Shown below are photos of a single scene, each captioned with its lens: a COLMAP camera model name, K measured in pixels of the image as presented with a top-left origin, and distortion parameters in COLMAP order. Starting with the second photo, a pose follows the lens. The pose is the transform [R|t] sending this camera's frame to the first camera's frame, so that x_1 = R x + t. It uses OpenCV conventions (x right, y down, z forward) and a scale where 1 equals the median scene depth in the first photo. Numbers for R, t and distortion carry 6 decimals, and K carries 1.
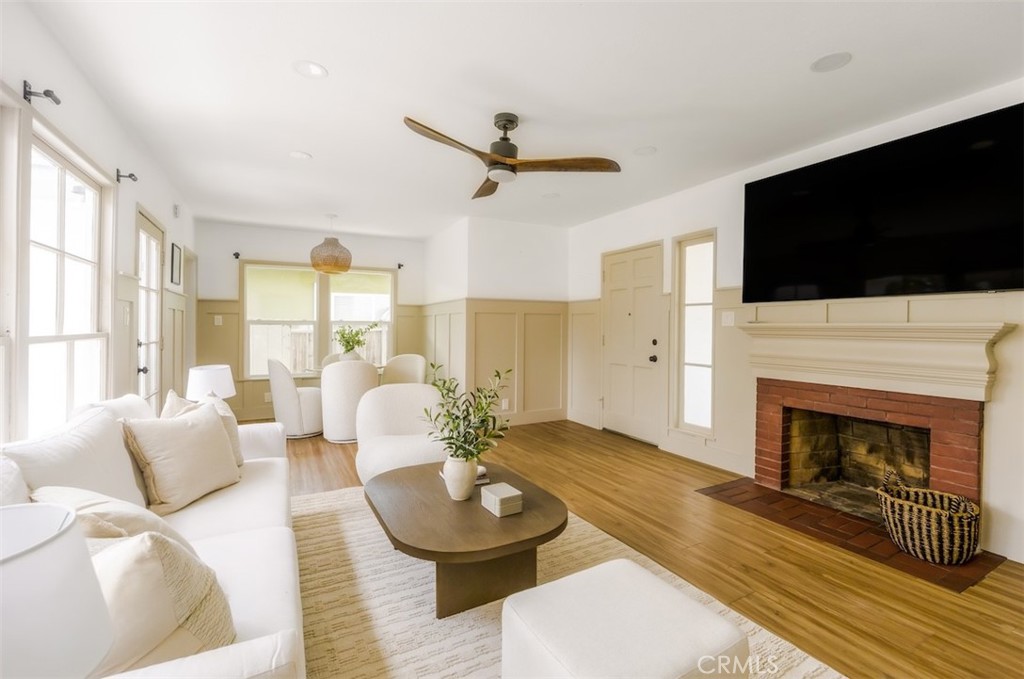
lens RADIAL K [[489.9, 0, 565.8], [0, 489.9, 335.0], [0, 0, 1]] dist [-0.002563, -0.000467]
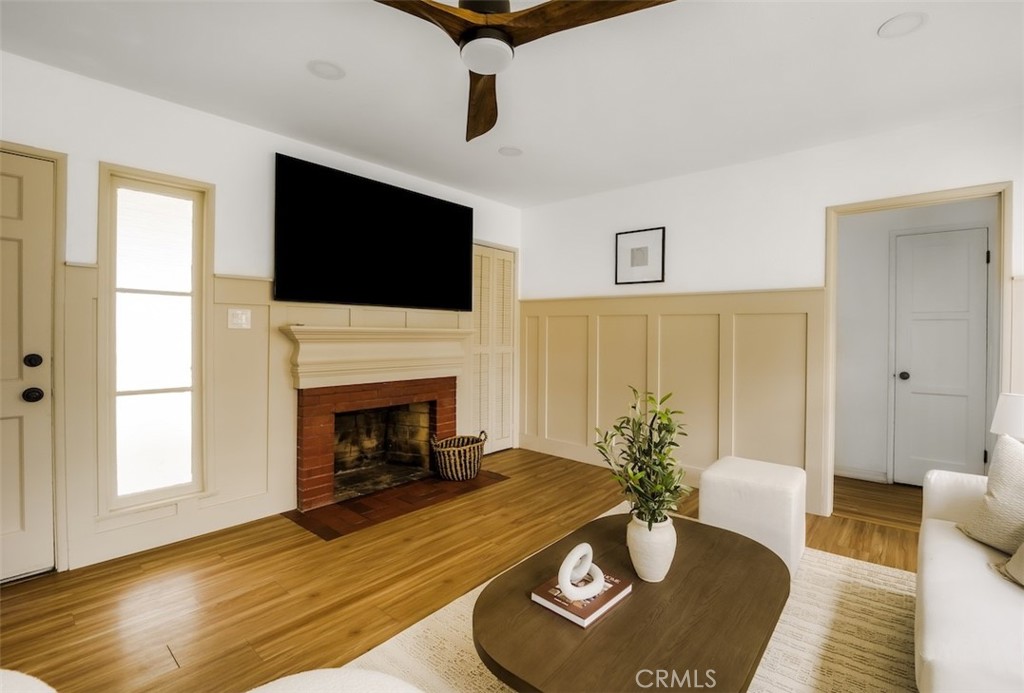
lens RADIAL K [[479.3, 0, 511.0], [0, 479.3, 337.8], [0, 0, 1]] dist [-0.018999, -0.000090]
pose [[-0.318818, -0.015460, 0.947690, -0.568614], [0.005062, 0.999825, 0.018014, -0.018294], [-0.947802, 0.010541, -0.318684, 1.002877]]
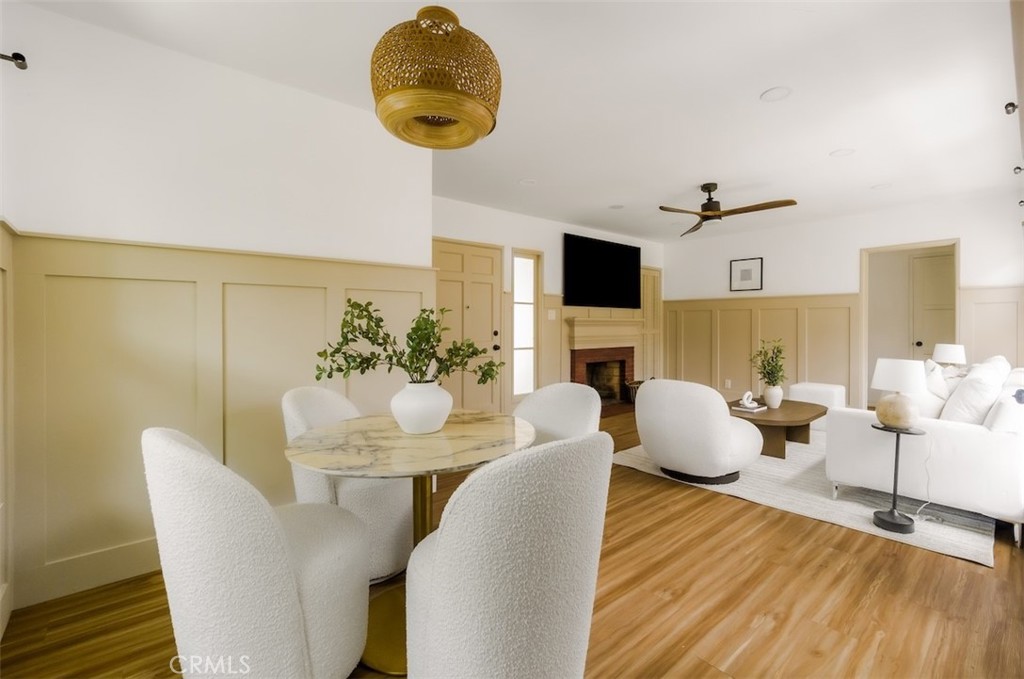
lens RADIAL K [[471.0, 0, 514.0], [0, 471.0, 329.9], [0, 0, 1]] dist [0.000318, 0.000155]
pose [[-0.198364, -0.012985, 0.980042, -1.292392], [0.016994, 0.999716, 0.016686, -0.015101], [-0.979981, 0.019965, -0.198088, 1.674502]]
